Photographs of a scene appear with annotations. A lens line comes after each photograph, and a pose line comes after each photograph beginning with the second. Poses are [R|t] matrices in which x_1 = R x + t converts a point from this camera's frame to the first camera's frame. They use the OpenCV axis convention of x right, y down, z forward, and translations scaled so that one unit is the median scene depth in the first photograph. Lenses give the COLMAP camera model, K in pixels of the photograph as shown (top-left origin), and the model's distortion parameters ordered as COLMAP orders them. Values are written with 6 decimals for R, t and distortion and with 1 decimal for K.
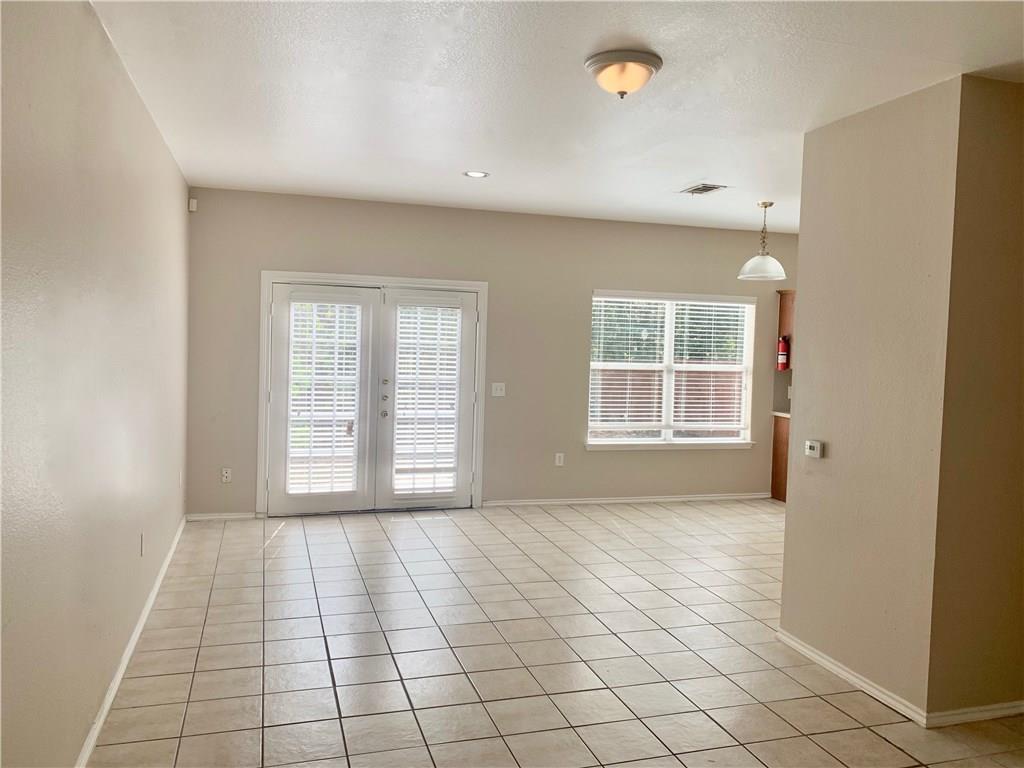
lens RADIAL K [[778.6, 0, 519.6], [0, 778.6, 378.8], [0, 0, 1]] dist [0.052112, -0.058754]
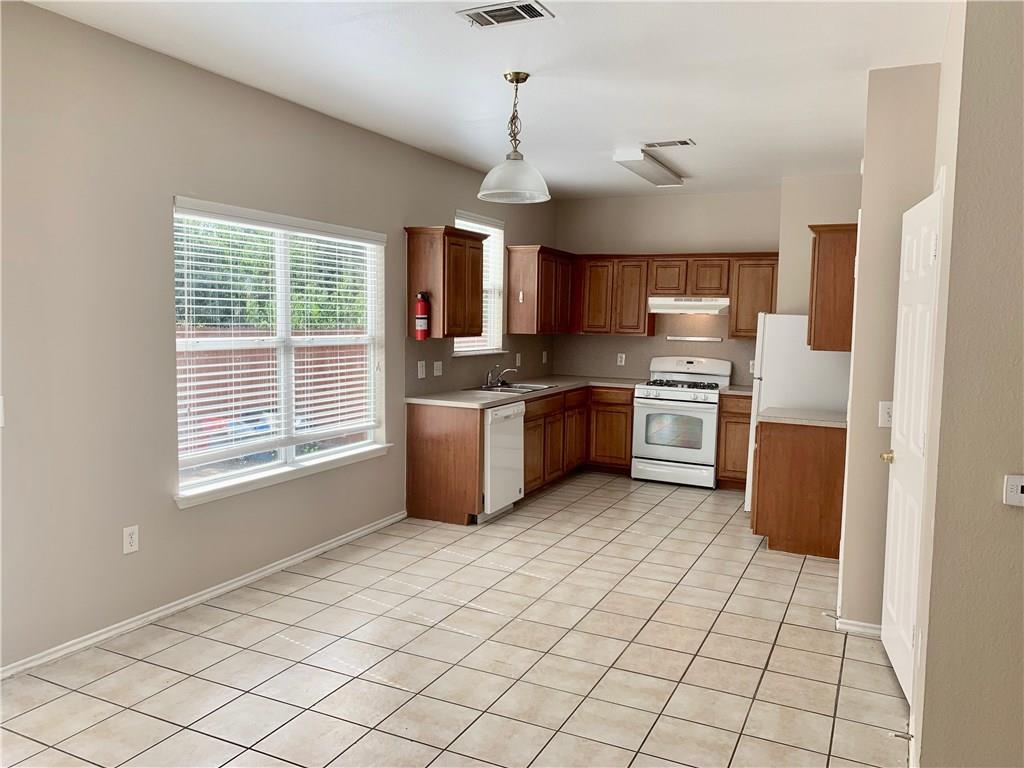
lens RADIAL K [[778.6, 0, 506.7], [0, 778.6, 382.7], [0, 0, 1]] dist [0.052112, -0.058754]
pose [[0.686208, -0.078082, 0.723202, -0.152001], [0.040114, 0.996771, 0.069556, -0.021803], [-0.726298, -0.018719, 0.687125, 0.533878]]
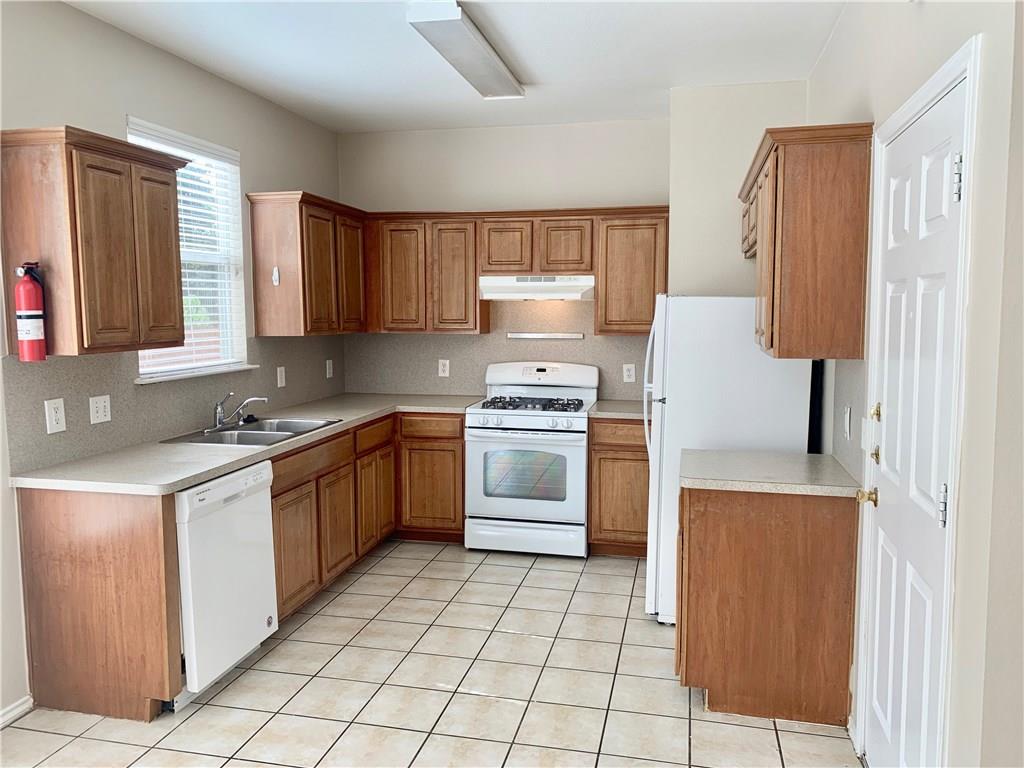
lens RADIAL K [[778.6, 0, 513.6], [0, 778.6, 385.7], [0, 0, 1]] dist [0.052112, -0.058754]
pose [[0.502566, -0.116768, 0.856617, 0.163524], [0.064100, 0.993142, 0.097771, -0.024236], [-0.862159, 0.005773, 0.506604, 0.746111]]
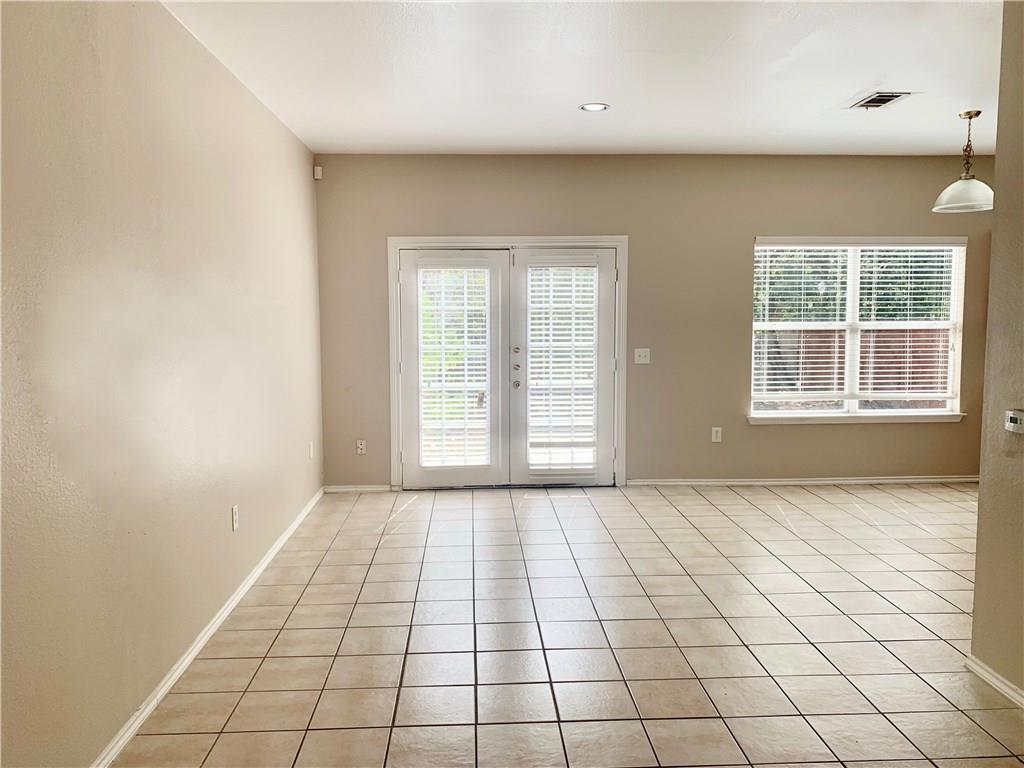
lens RADIAL K [[778.6, 0, 522.7], [0, 778.6, 378.1], [0, 0, 1]] dist [0.052112, -0.058754]
pose [[0.967034, -0.011694, -0.254378, 0.070976], [0.020667, 0.999254, 0.032630, 0.007588], [0.253807, -0.036812, 0.966554, 0.099544]]
